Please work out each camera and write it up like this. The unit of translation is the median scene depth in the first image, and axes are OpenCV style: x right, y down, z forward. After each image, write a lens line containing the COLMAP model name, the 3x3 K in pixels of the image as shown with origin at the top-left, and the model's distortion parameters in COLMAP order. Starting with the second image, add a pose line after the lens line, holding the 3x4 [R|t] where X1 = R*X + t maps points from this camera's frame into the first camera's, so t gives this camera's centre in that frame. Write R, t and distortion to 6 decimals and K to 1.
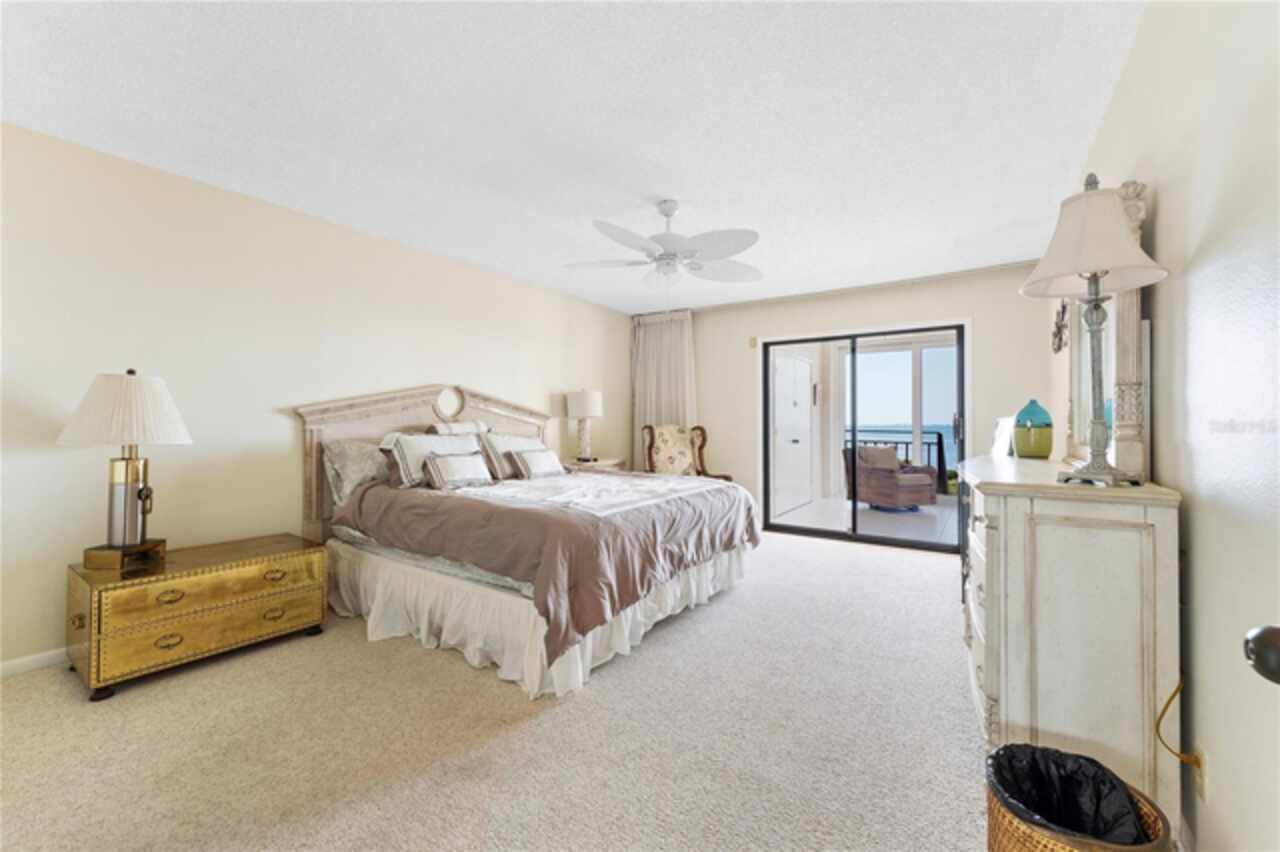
lens RADIAL K [[511.2, 0, 637.6], [0, 511.2, 418.3], [0, 0, 1]] dist [0.000285, 0.000033]
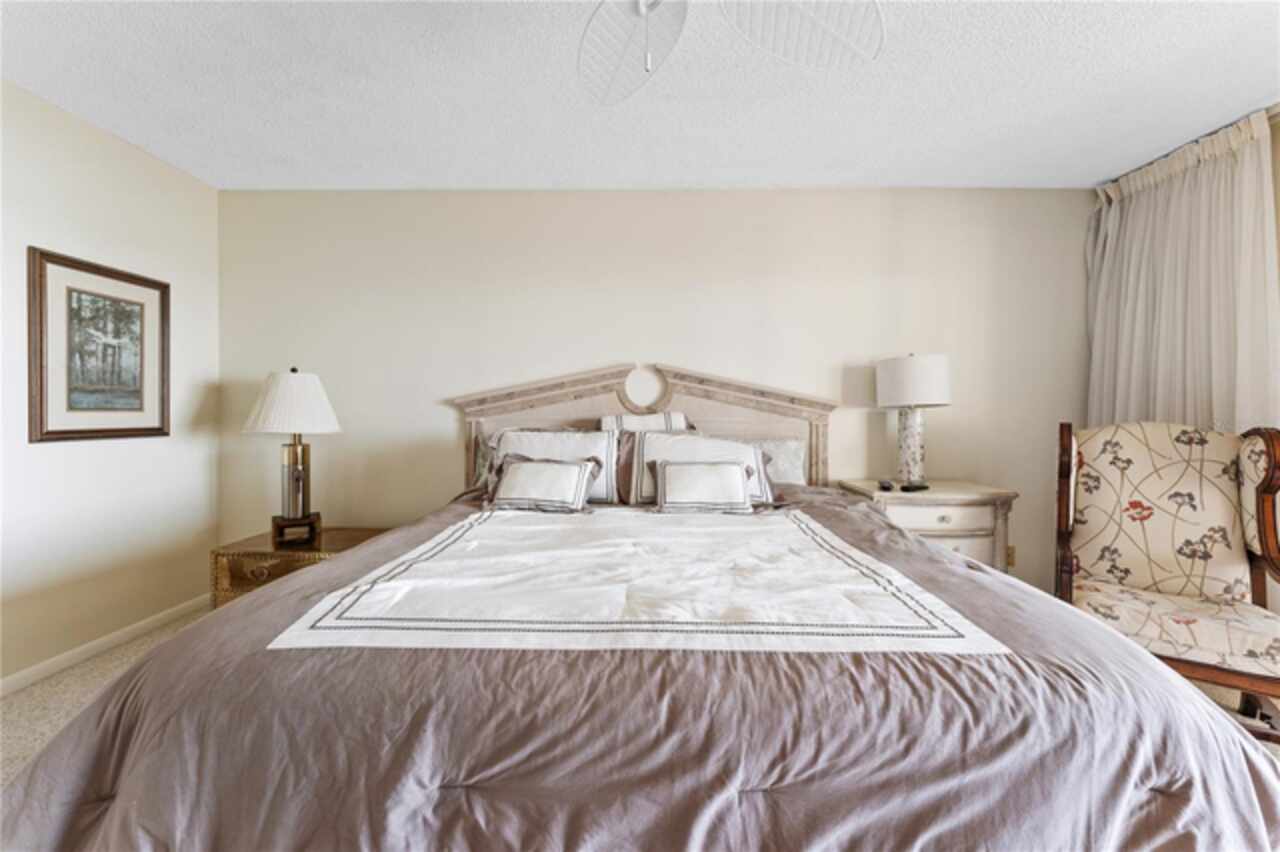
lens RADIAL K [[511.2, 0, 637.6], [0, 511.2, 418.3], [0, 0, 1]] dist [0.000285, 0.000033]
pose [[0.537435, 0.009189, -0.843255, 0.249316], [0.003564, 0.999907, 0.013167, 0.003955], [0.843298, -0.010082, 0.537352, 0.602865]]
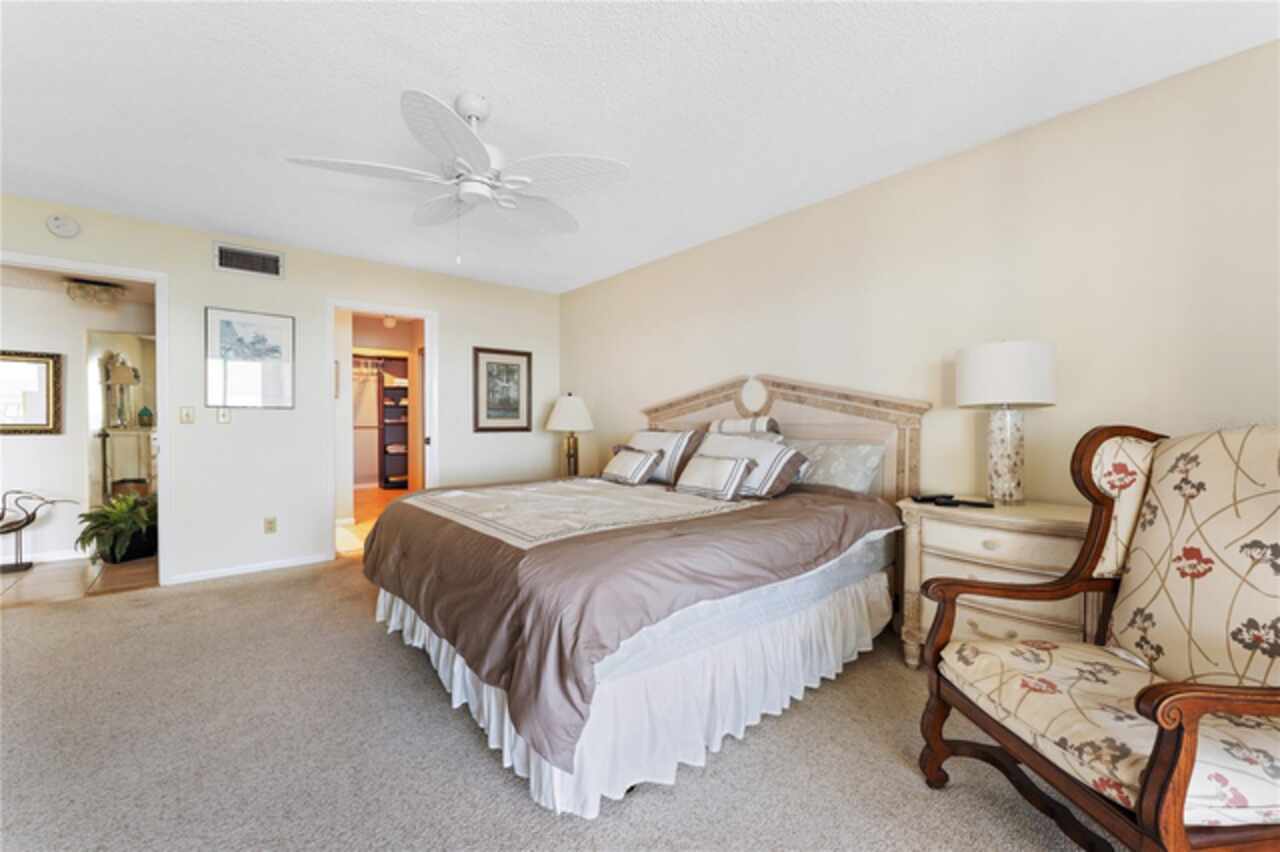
lens RADIAL K [[511.2, 0, 637.6], [0, 511.2, 418.3], [0, 0, 1]] dist [0.000285, 0.000033]
pose [[-0.283315, -0.004839, -0.959015, 0.511910], [0.007787, 0.999943, -0.007346, 0.012279], [0.958995, -0.009549, -0.283261, 1.066482]]
